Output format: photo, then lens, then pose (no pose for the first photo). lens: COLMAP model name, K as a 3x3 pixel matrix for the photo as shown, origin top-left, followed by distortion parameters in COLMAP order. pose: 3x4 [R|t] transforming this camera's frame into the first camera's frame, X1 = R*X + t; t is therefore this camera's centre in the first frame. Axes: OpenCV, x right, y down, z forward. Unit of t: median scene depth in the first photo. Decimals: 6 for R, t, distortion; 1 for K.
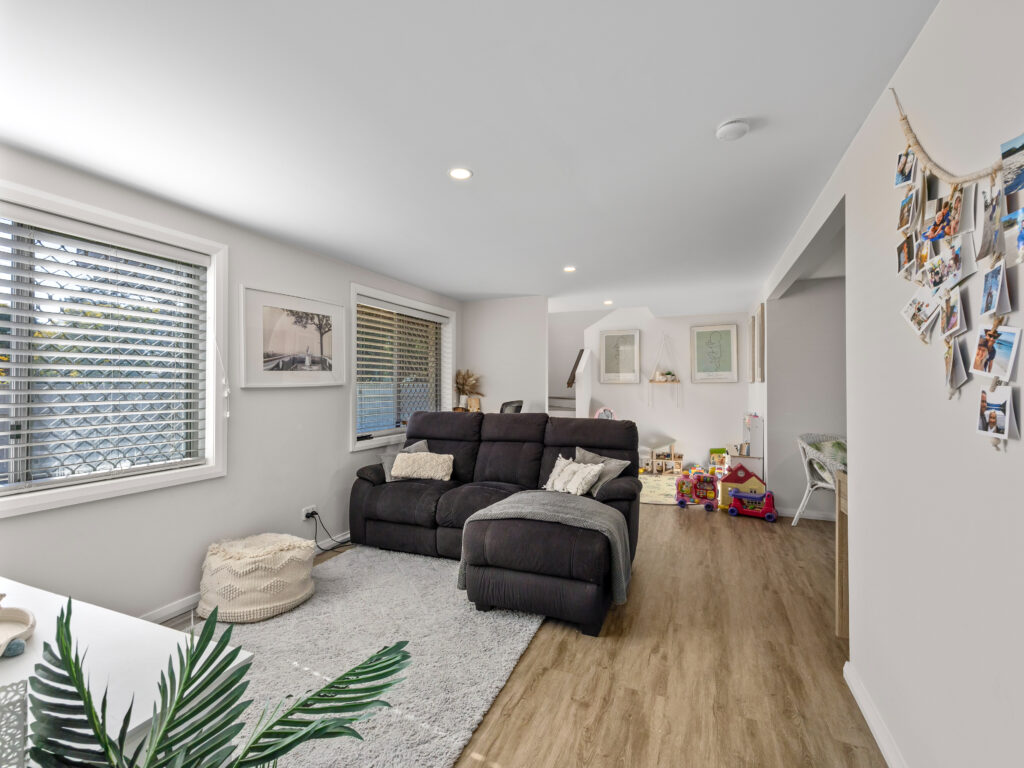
lens RADIAL K [[446.6, 0, 515.6], [0, 446.6, 382.3], [0, 0, 1]] dist [-0.002156, 0.000461]
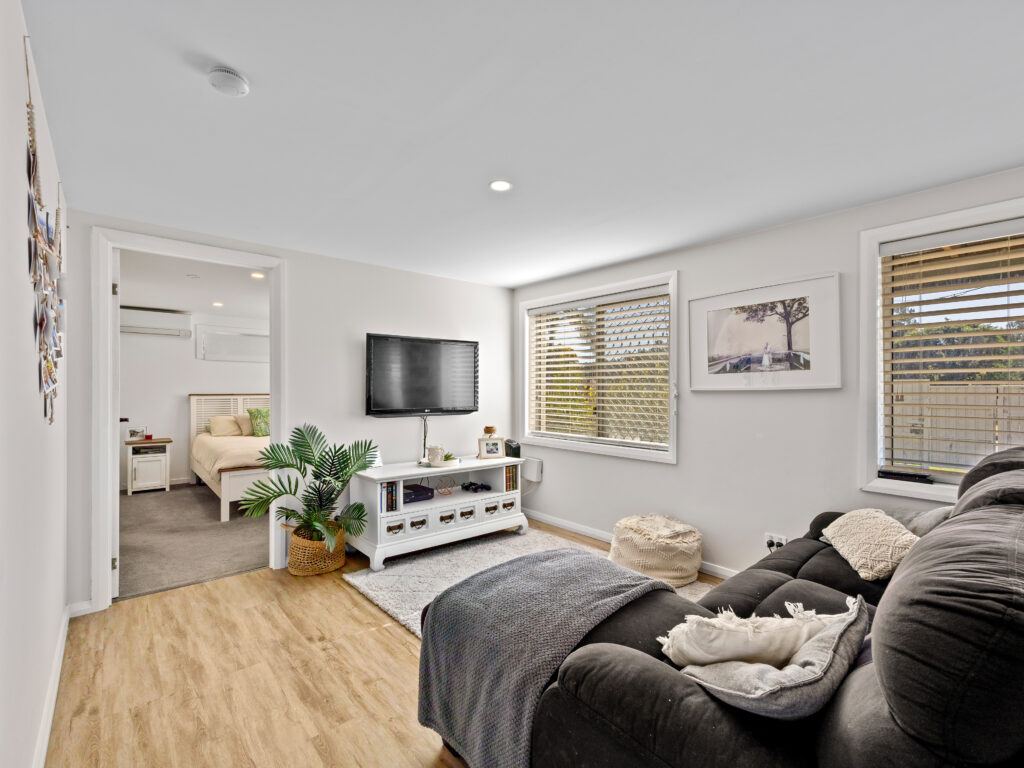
lens RADIAL K [[446.6, 0, 508.7], [0, 446.6, 390.5], [0, 0, 1]] dist [-0.002156, 0.000461]
pose [[-0.428126, 0.007308, -0.903690, 0.529935], [0.003860, 0.999973, 0.006258, 0.003578], [0.903711, -0.000809, -0.428142, 0.955174]]
